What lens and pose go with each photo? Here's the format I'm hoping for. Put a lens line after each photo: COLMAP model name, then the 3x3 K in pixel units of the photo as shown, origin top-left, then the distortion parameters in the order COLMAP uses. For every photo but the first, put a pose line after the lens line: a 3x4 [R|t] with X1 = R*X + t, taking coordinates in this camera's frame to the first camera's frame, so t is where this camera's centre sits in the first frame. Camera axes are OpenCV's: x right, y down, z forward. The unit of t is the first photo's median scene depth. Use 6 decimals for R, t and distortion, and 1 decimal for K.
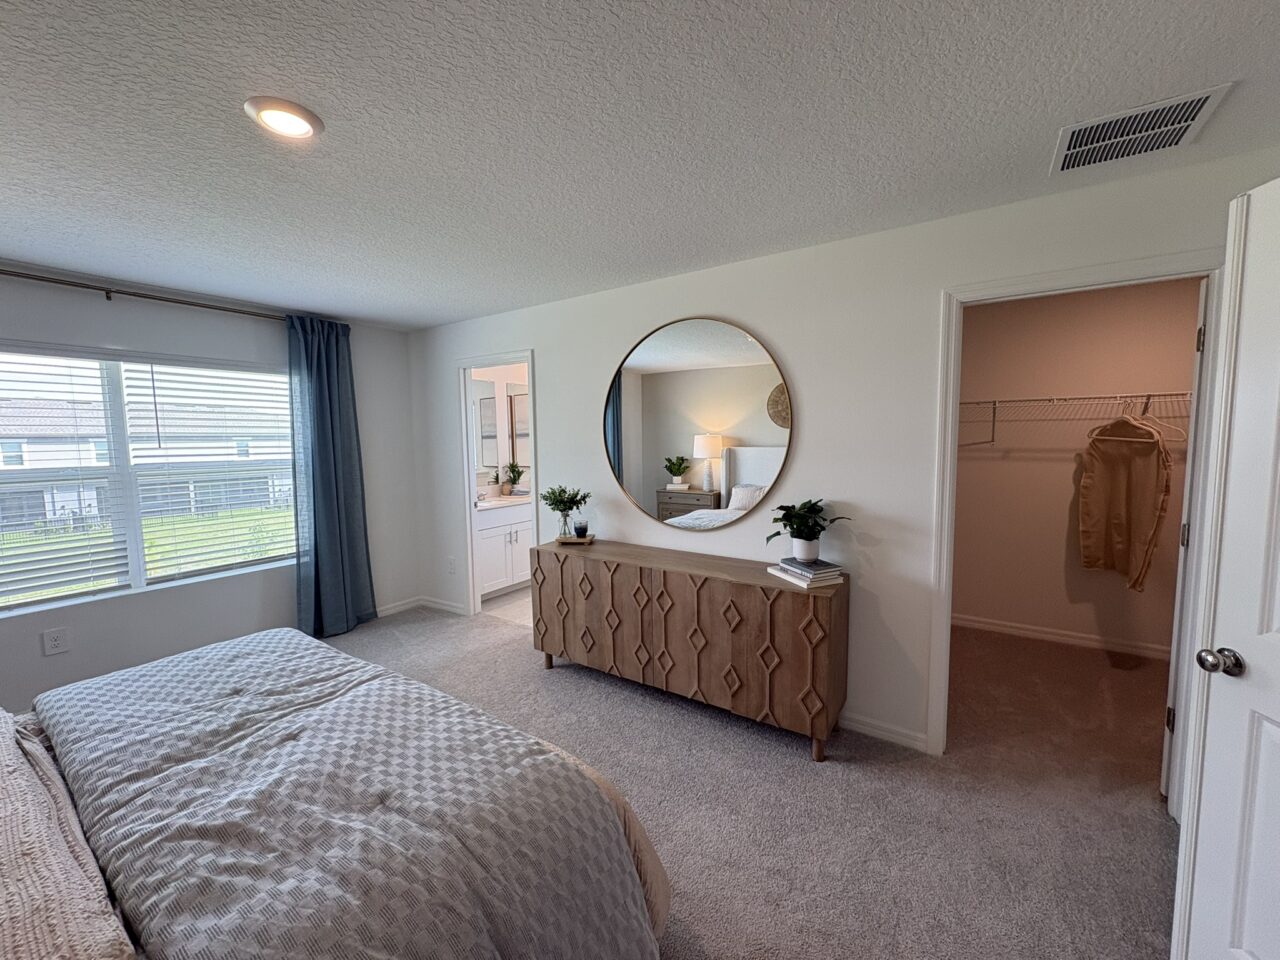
lens RADIAL K [[506.5, 0, 637.1], [0, 506.5, 478.6], [0, 0, 1]] dist [0.000728, -0.000021]
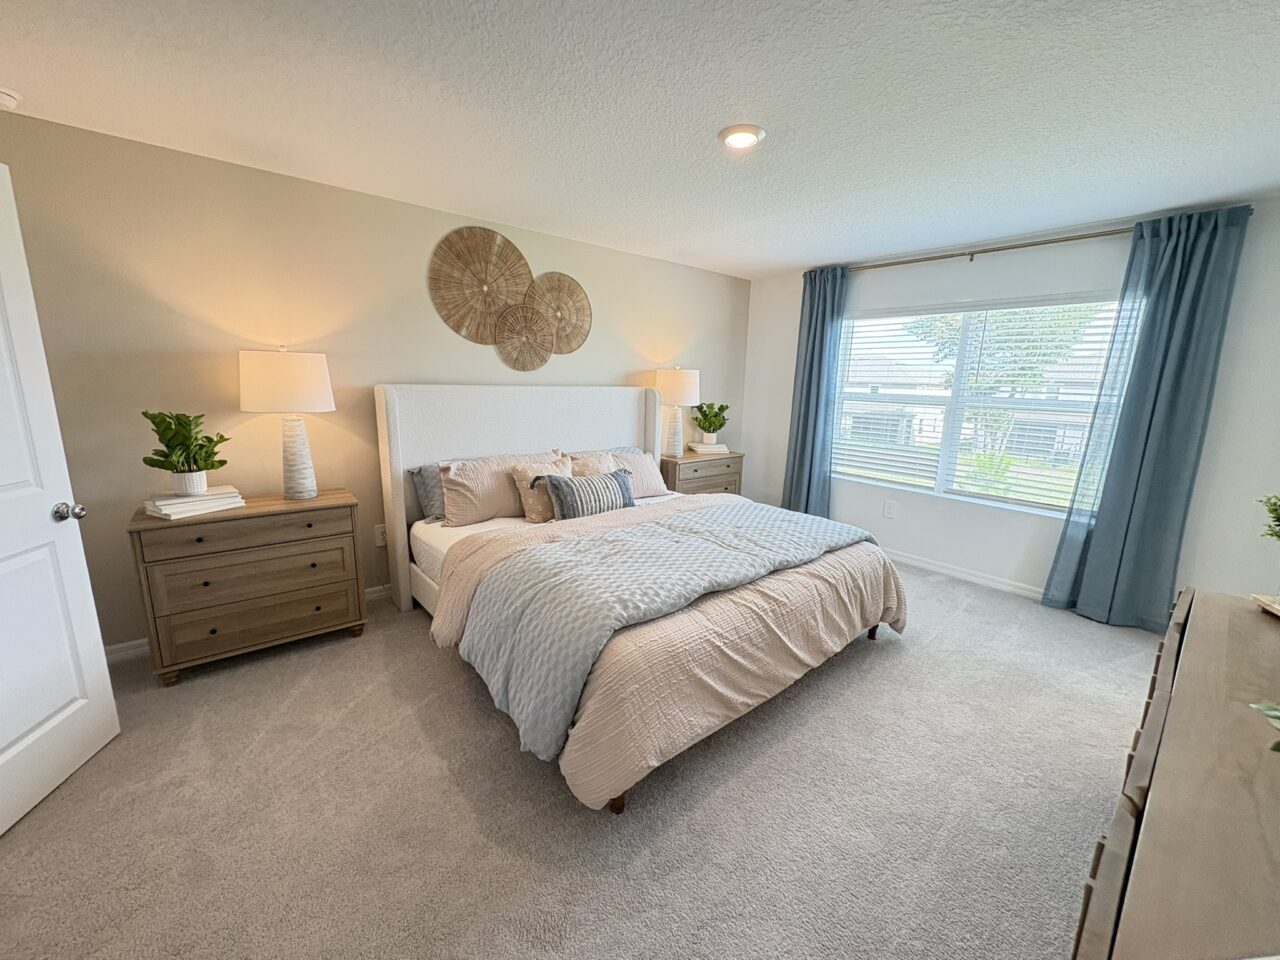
lens RADIAL K [[506.5, 0, 640.4], [0, 506.5, 477.2], [0, 0, 1]] dist [0.000728, -0.000021]
pose [[-0.269232, 0.191842, -0.943775, 0.724316], [-0.100616, 0.968994, 0.225671, -0.062040], [0.957805, 0.155717, -0.241581, 0.974421]]
